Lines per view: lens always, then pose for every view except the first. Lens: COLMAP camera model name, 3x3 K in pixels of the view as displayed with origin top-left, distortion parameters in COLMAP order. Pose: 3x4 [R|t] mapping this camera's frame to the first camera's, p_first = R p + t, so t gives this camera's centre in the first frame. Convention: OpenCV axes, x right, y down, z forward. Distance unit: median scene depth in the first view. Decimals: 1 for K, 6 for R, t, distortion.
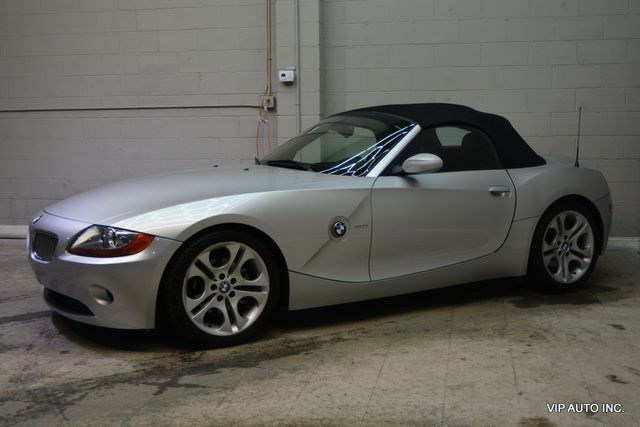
lens RADIAL K [[795.8, 0, 320.0], [0, 795.8, 213.5], [0, 0, 1]] dist [-0.015291, 0.005068]
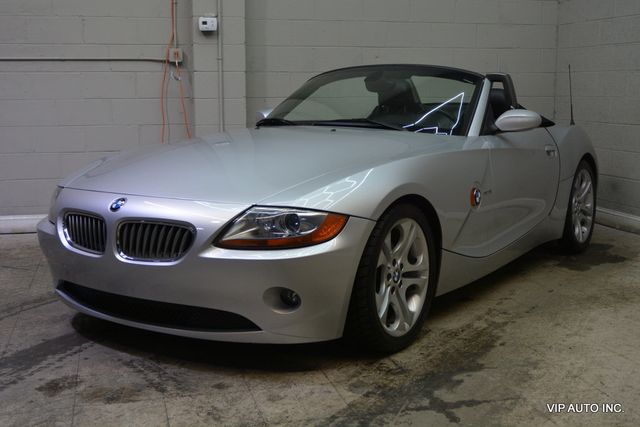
lens RADIAL K [[810.0, 0, 320.0], [0, 810.0, 213.5], [0, 0, 1]] dist [-0.013218, -0.002358]
pose [[0.901621, -0.058259, 0.428586, -0.519298], [0.044503, 0.998124, 0.042057, -0.006915], [-0.430232, -0.018846, 0.902521, 0.291977]]
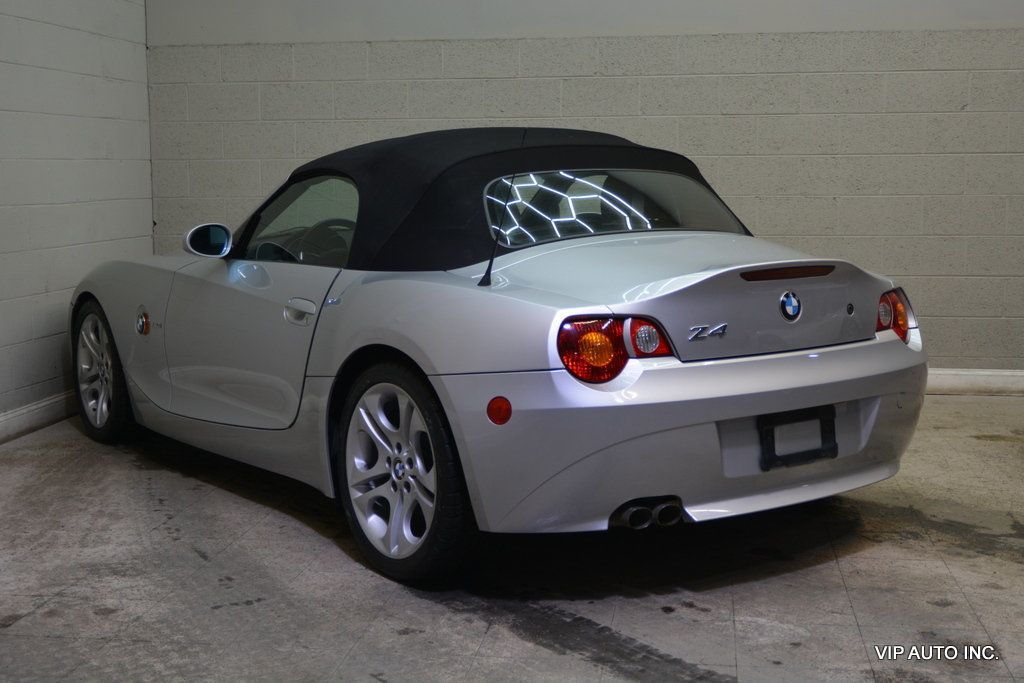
lens RADIAL K [[1333.0, 0, 512.0], [0, 1333.0, 341.5], [0, 0, 1]] dist [-0.017486, -0.000311]
pose [[-0.049049, -0.116577, 0.991970, -1.087968], [0.126464, 0.984447, 0.121946, -0.125242], [-0.990758, 0.131429, -0.033544, 1.222977]]
